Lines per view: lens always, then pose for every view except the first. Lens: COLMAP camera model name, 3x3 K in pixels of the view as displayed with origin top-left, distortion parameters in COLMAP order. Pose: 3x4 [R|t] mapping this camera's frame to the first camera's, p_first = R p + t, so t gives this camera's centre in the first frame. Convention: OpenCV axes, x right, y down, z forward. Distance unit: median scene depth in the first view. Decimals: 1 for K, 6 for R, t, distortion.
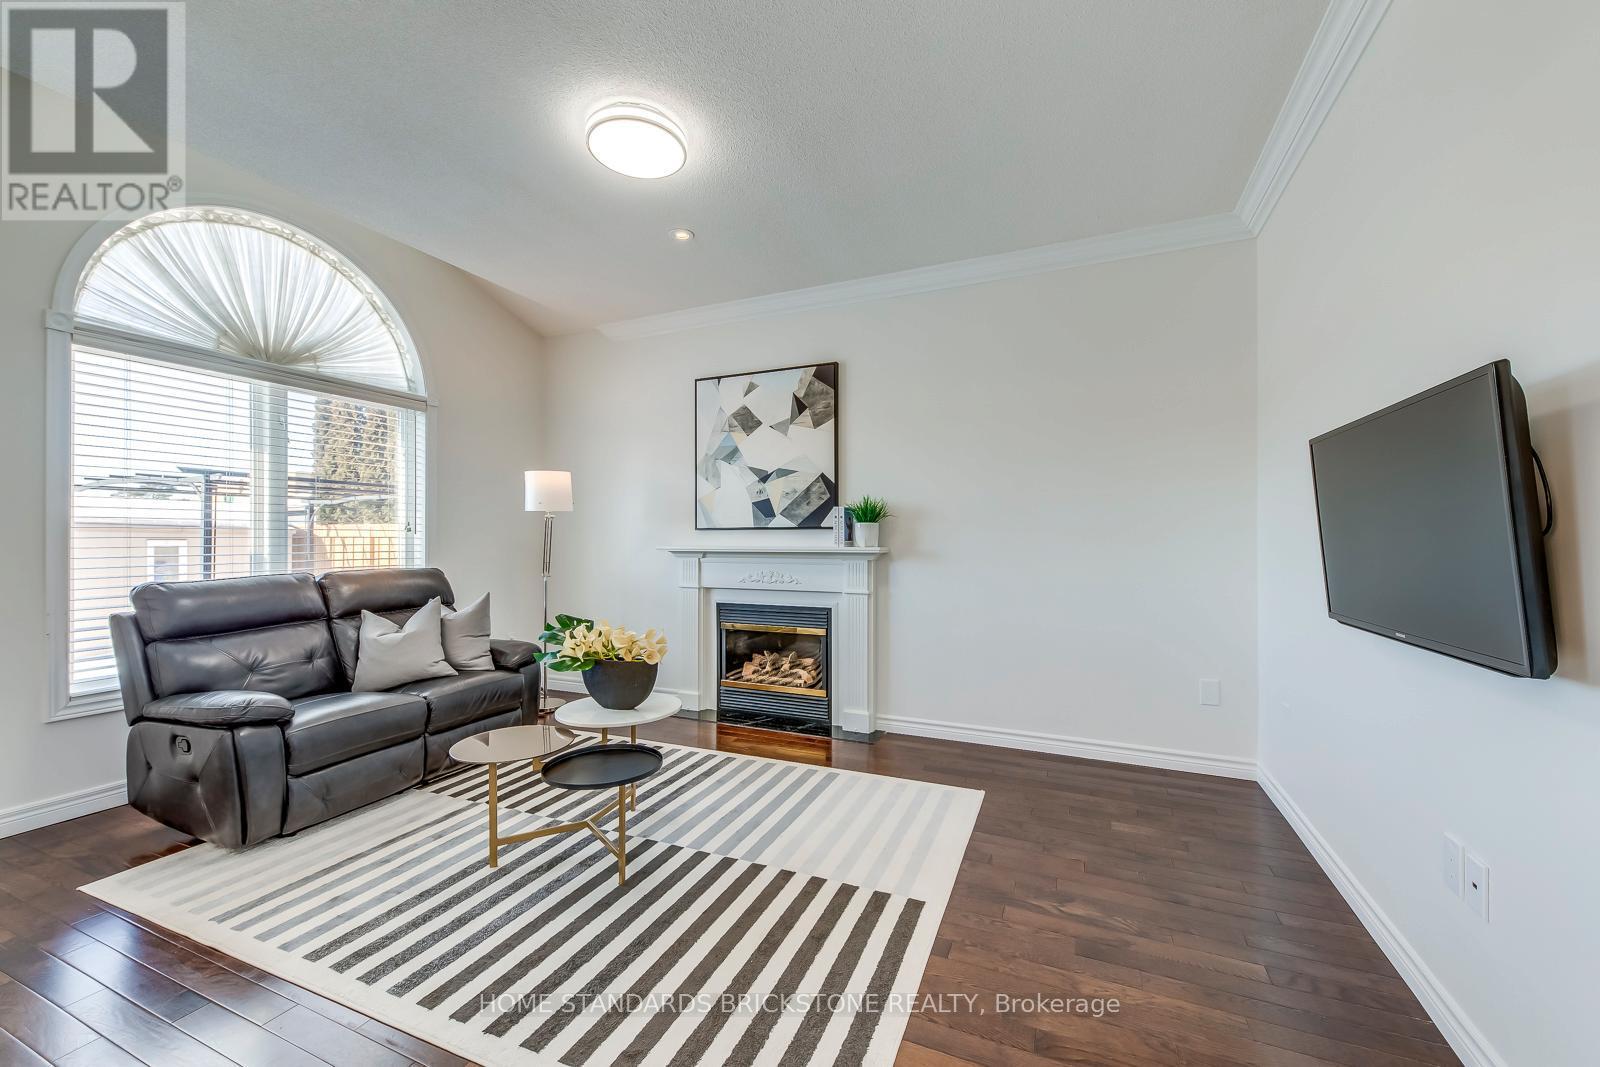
lens RADIAL K [[617.4, 0, 803.4], [0, 617.4, 539.5], [0, 0, 1]] dist [0.006356, -0.000314]
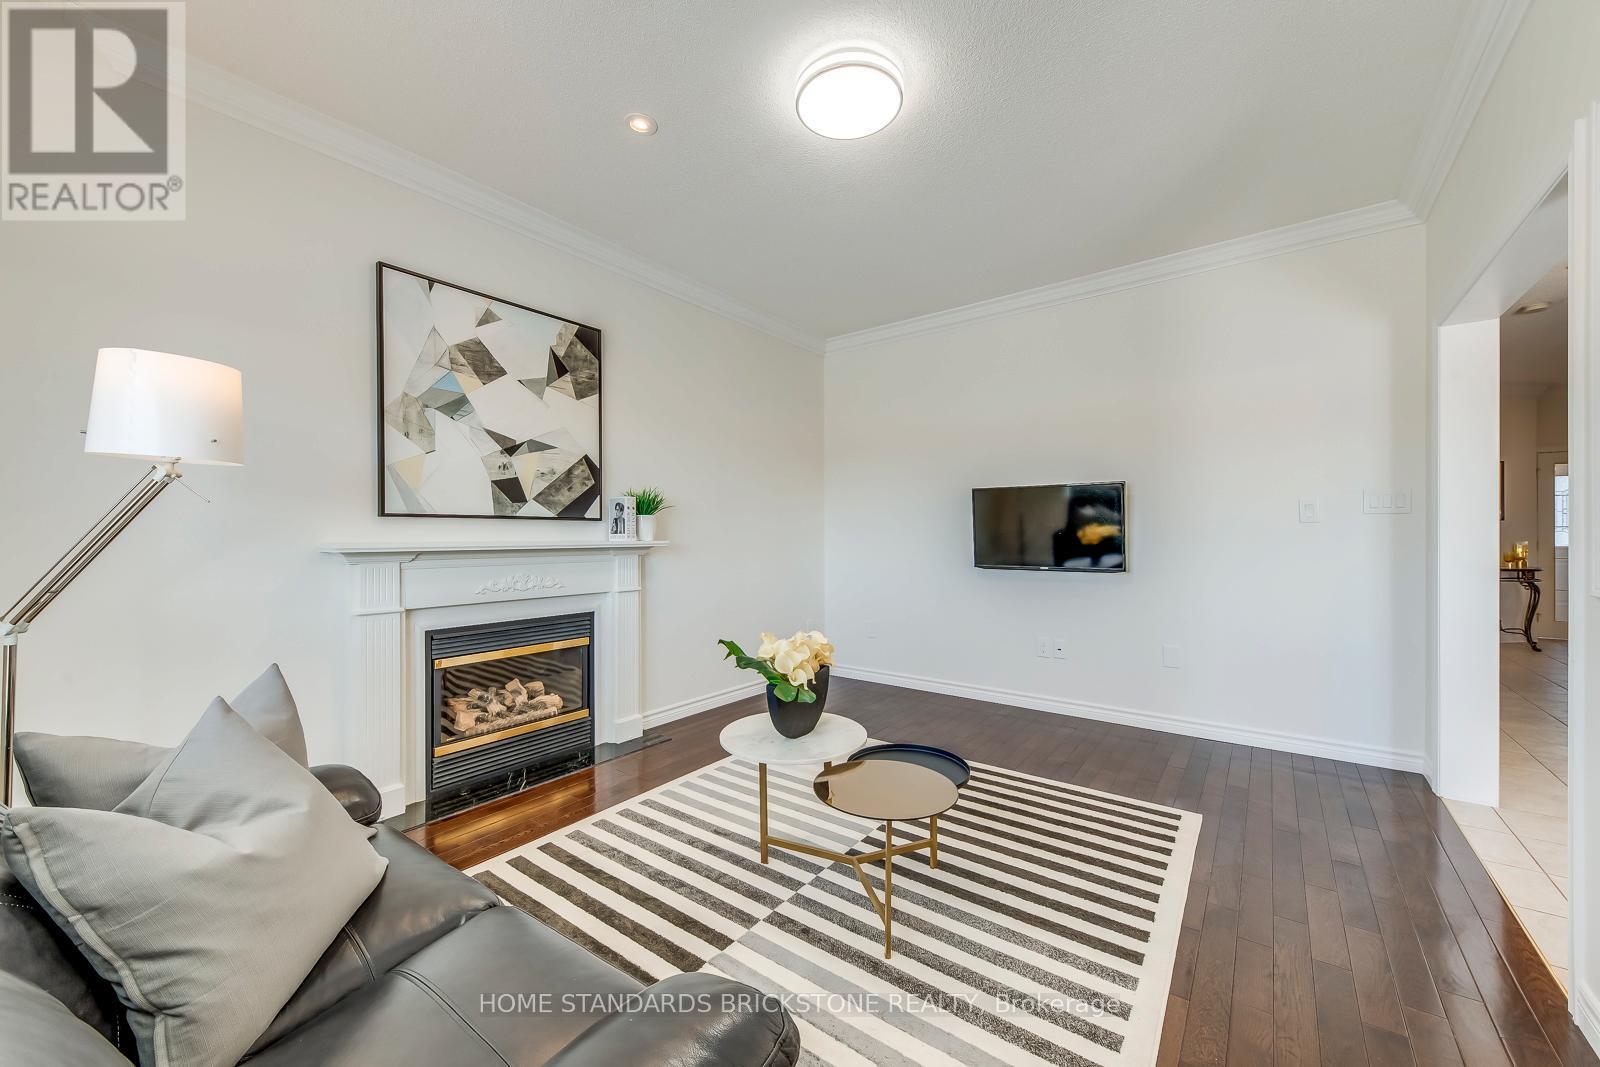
lens RADIAL K [[617.4, 0, 807.7], [0, 617.4, 531.1], [0, 0, 1]] dist [0.006356, -0.000314]
pose [[0.229323, 0.001941, 0.973348, -0.713513], [-0.006340, 0.999980, -0.000500, -0.003612], [-0.973330, -0.006056, 0.229331, 0.498428]]
